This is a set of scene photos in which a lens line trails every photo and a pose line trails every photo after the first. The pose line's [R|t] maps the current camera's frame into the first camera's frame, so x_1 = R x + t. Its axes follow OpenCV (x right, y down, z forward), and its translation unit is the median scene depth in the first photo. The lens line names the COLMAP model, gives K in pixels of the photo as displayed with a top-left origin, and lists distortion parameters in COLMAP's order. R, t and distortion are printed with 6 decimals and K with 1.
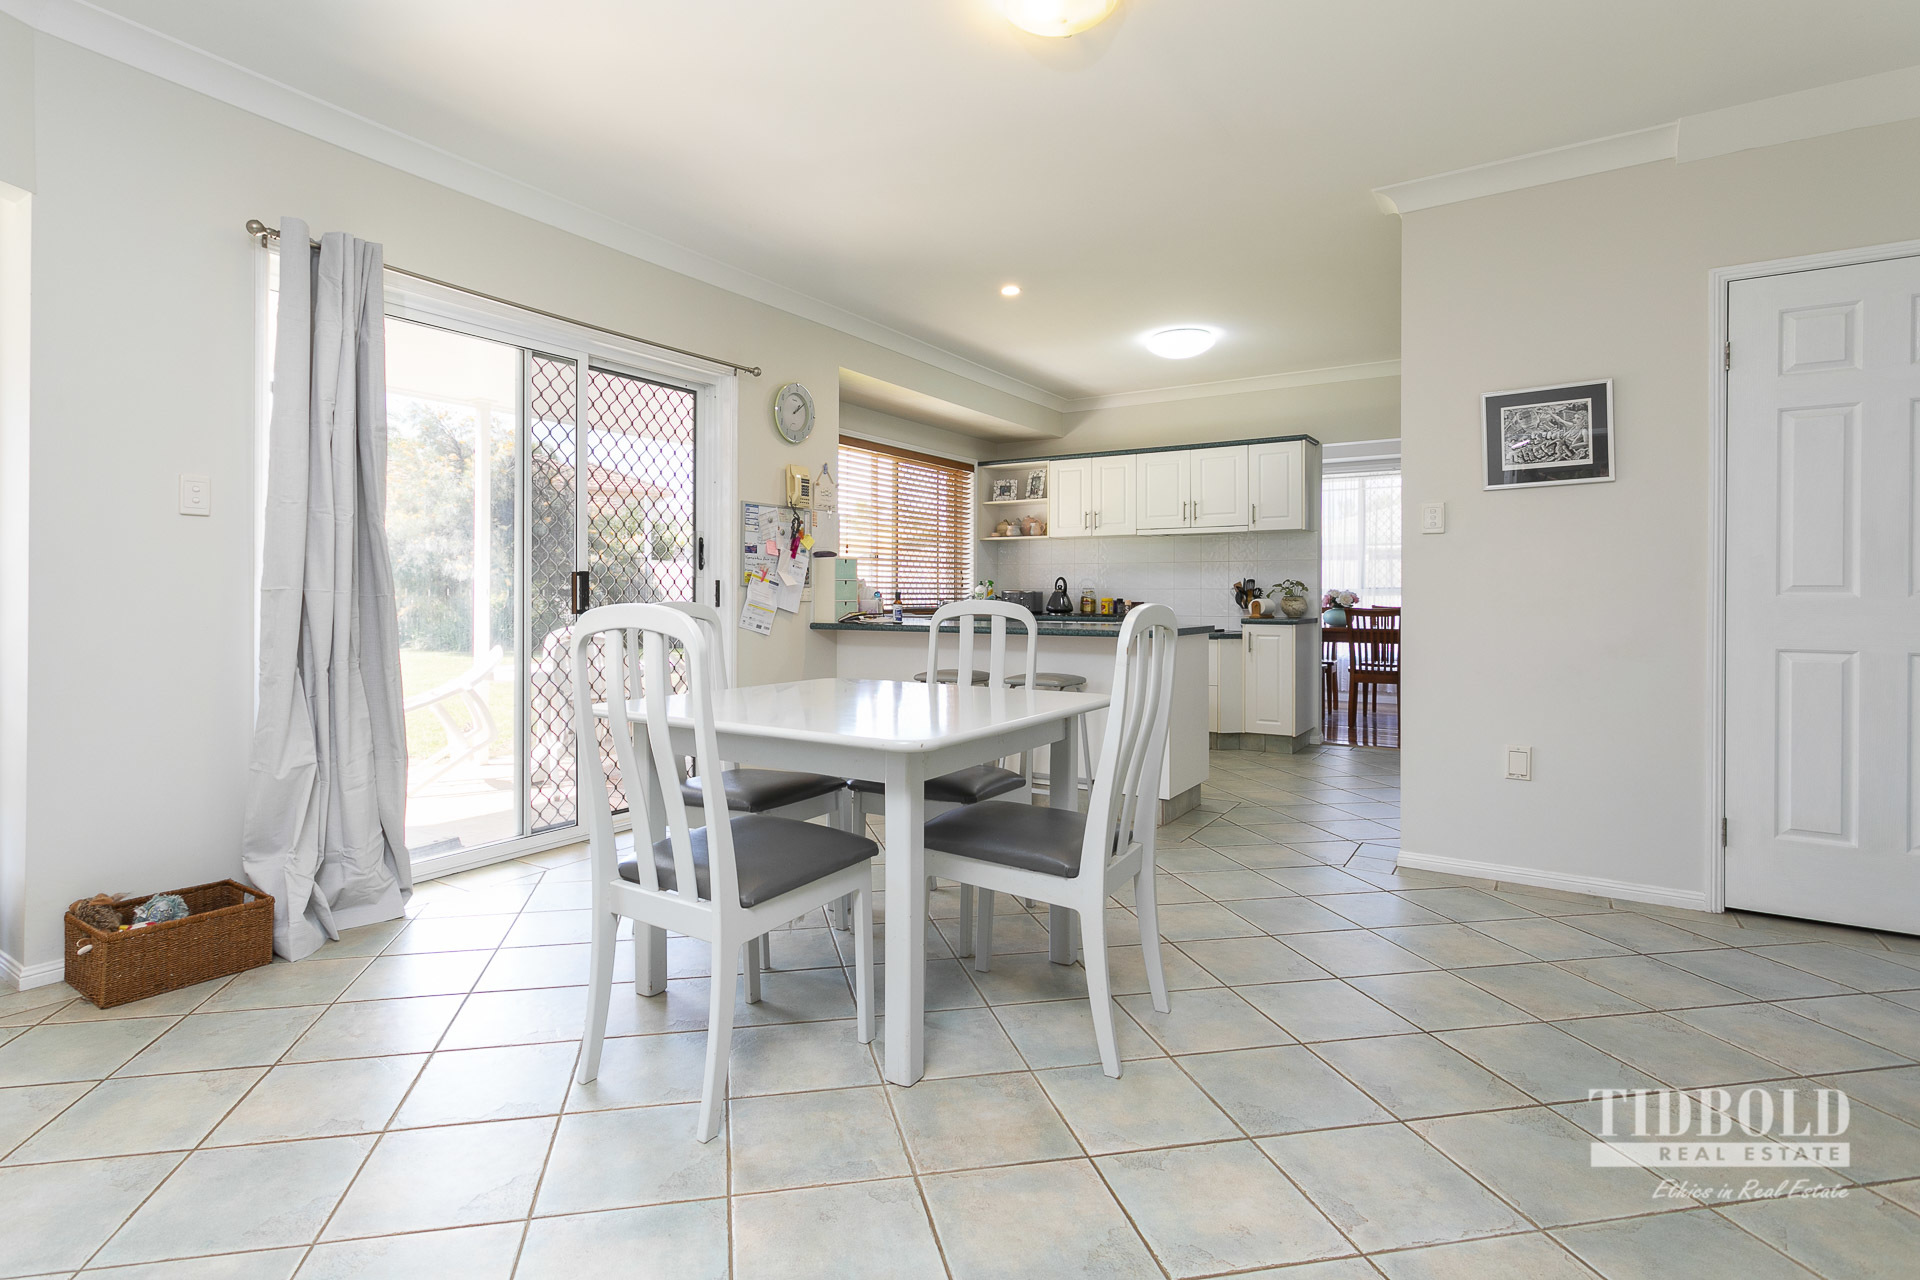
lens RADIAL K [[953.7, 0, 909.7], [0, 953.7, 574.8], [0, 0, 1]] dist [-0.002808, -0.000085]
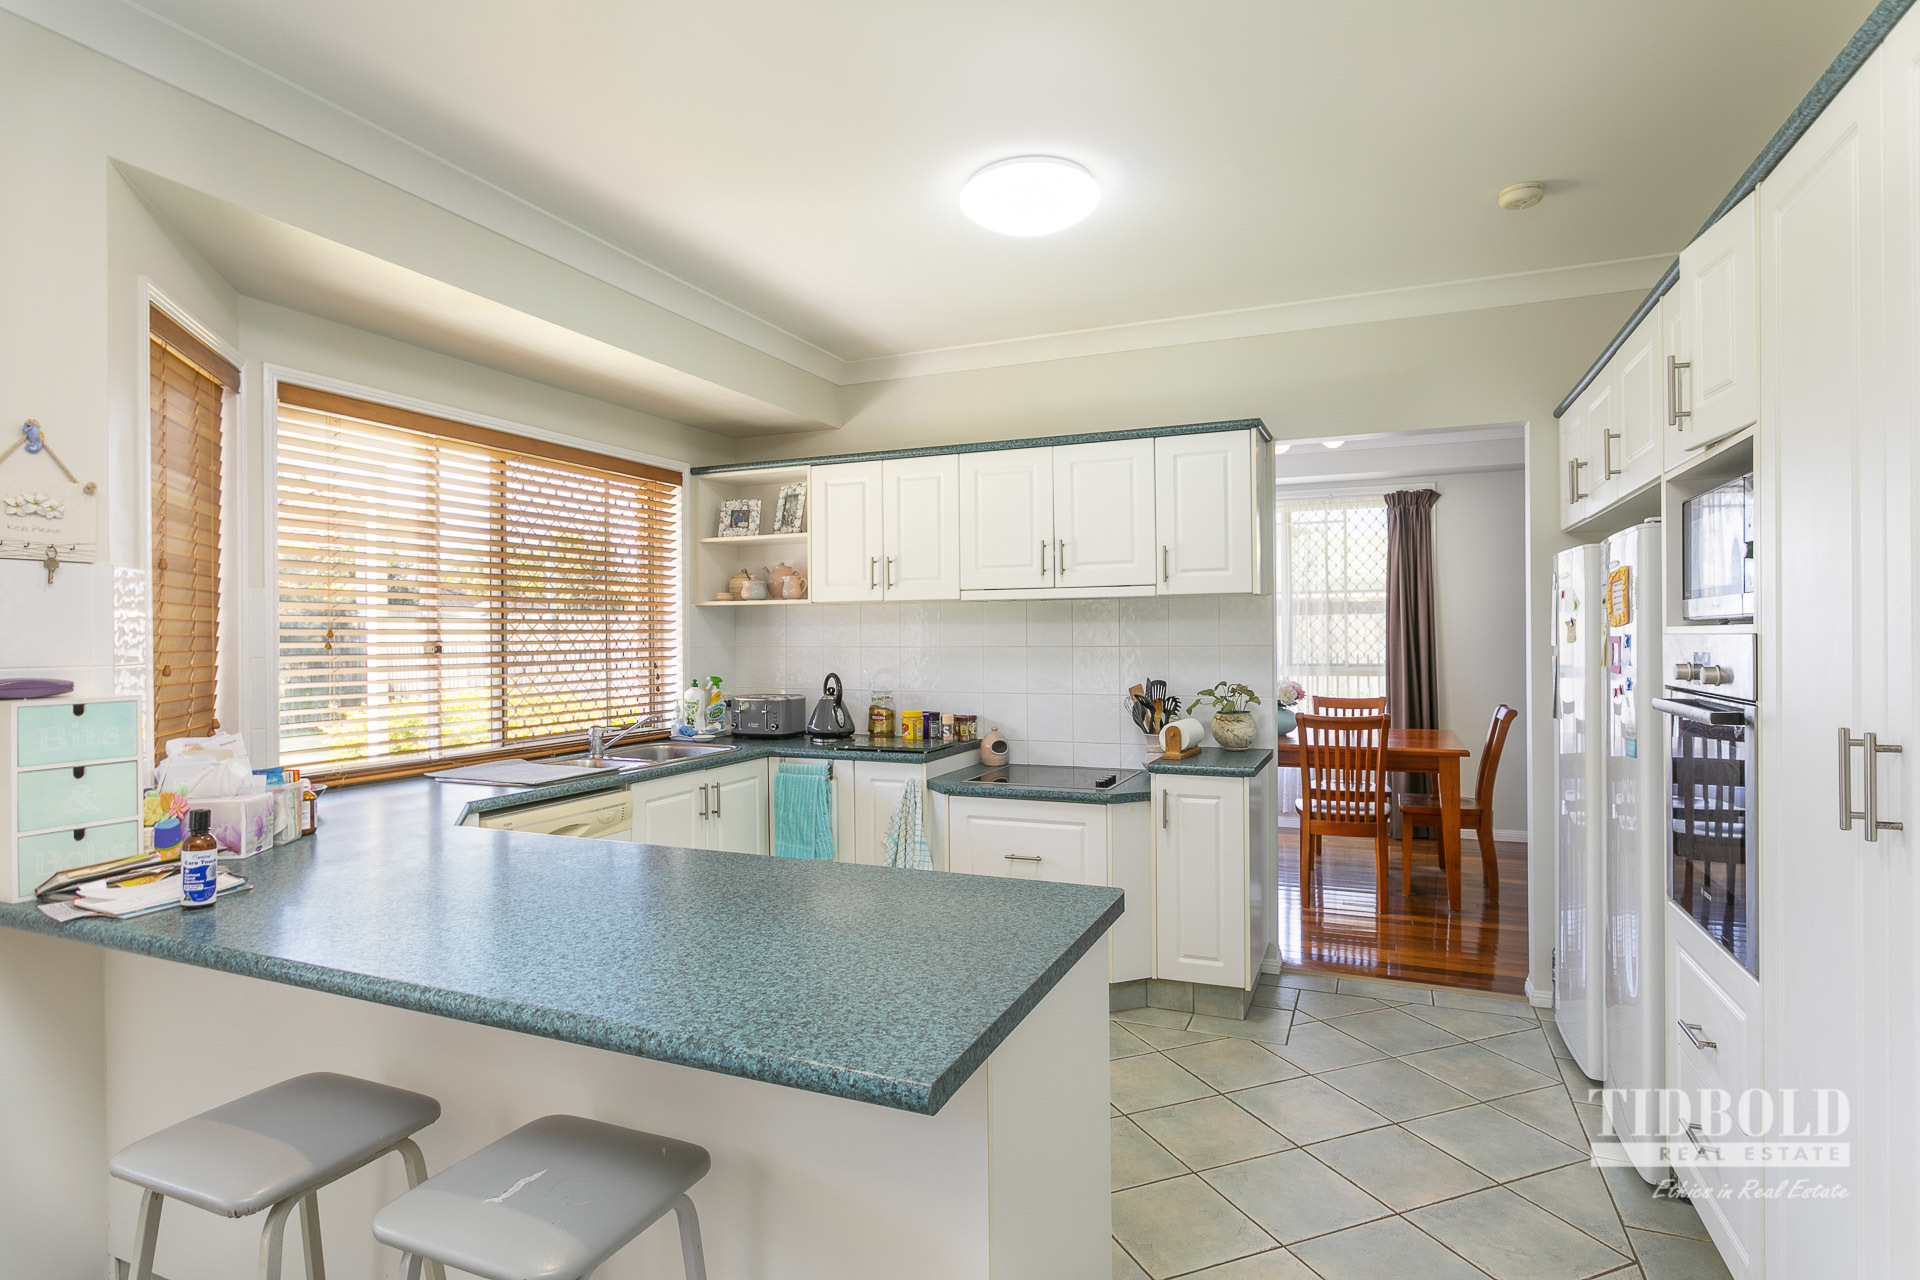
lens RADIAL K [[1034.0, 0, 953.7], [0, 1034.0, 637.7], [0, 0, 1]] dist [0.001775, 0.000082]
pose [[0.981225, -0.011594, 0.192515, 0.114276], [0.007796, 0.999760, 0.020474, -0.031243], [-0.192706, -0.018589, 0.981080, 0.397844]]
